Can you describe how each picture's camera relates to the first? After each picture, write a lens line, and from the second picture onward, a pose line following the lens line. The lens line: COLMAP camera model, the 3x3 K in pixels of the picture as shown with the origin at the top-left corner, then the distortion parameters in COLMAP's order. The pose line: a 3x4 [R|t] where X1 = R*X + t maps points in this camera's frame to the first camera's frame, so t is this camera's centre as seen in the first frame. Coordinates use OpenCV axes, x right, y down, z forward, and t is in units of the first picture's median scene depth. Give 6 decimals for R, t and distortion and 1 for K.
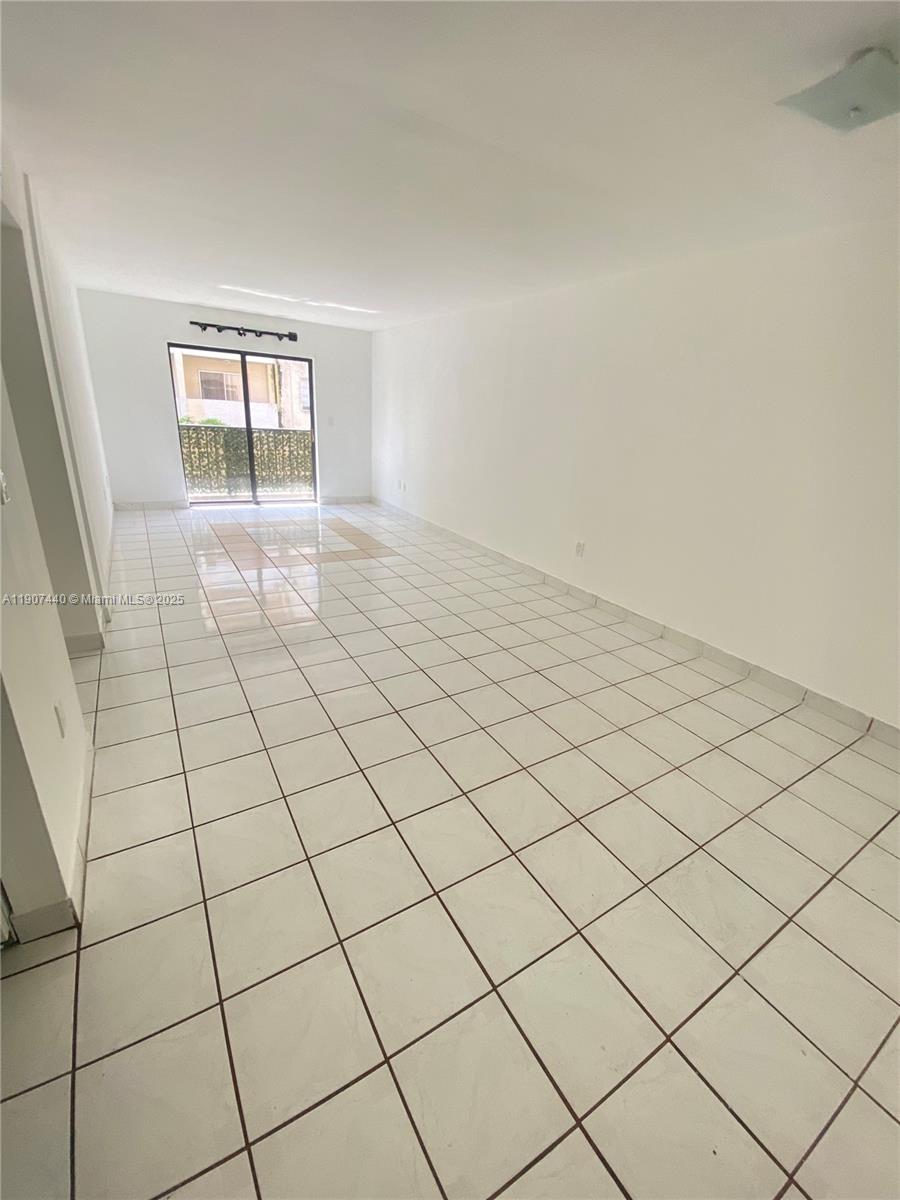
lens RADIAL K [[488.3, 0, 452.7], [0, 488.3, 595.0], [0, 0, 1]] dist [-0.009823, -0.001655]
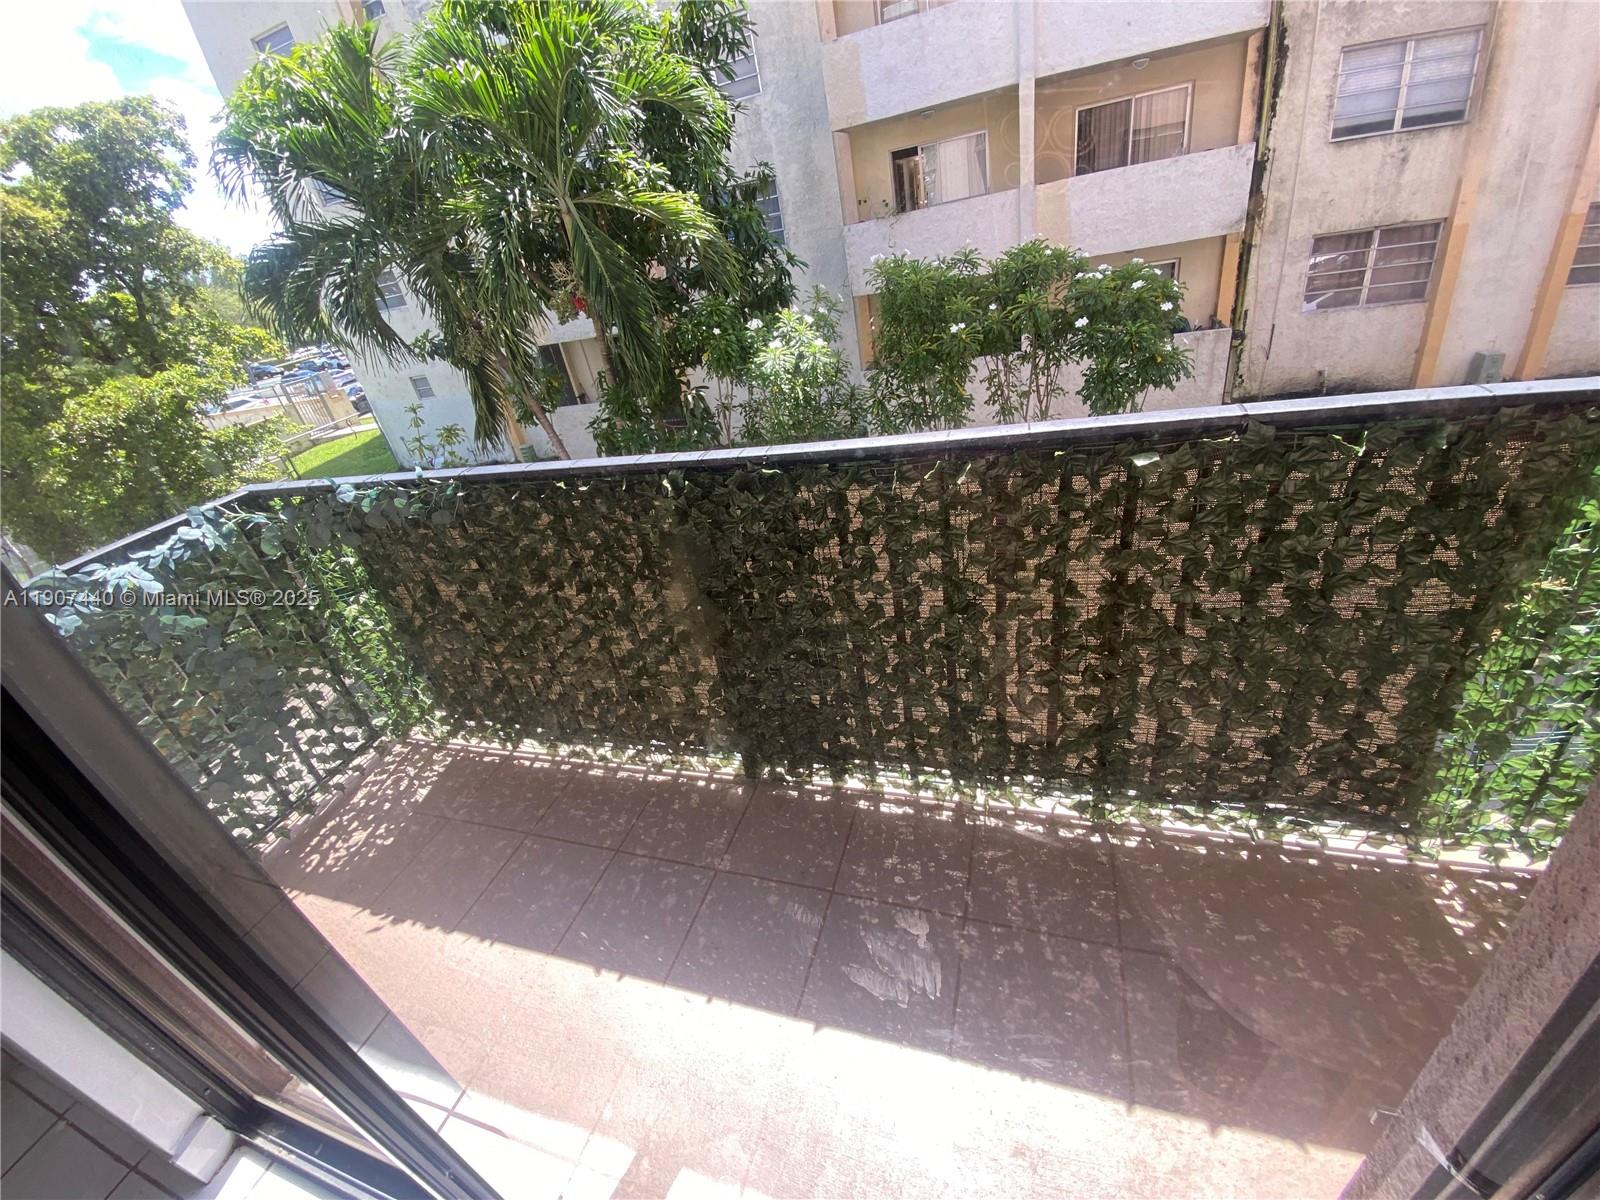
lens RADIAL K [[651.1, 0, 799.1], [0, 651.1, 601.8], [0, 0, 1]] dist [-0.009823, -0.001655]
pose [[0.616449, 0.233333, -0.752028, -0.754183], [-0.061641, 0.966453, 0.249335, -0.962663], [0.784978, -0.107346, 0.610152, 2.438227]]
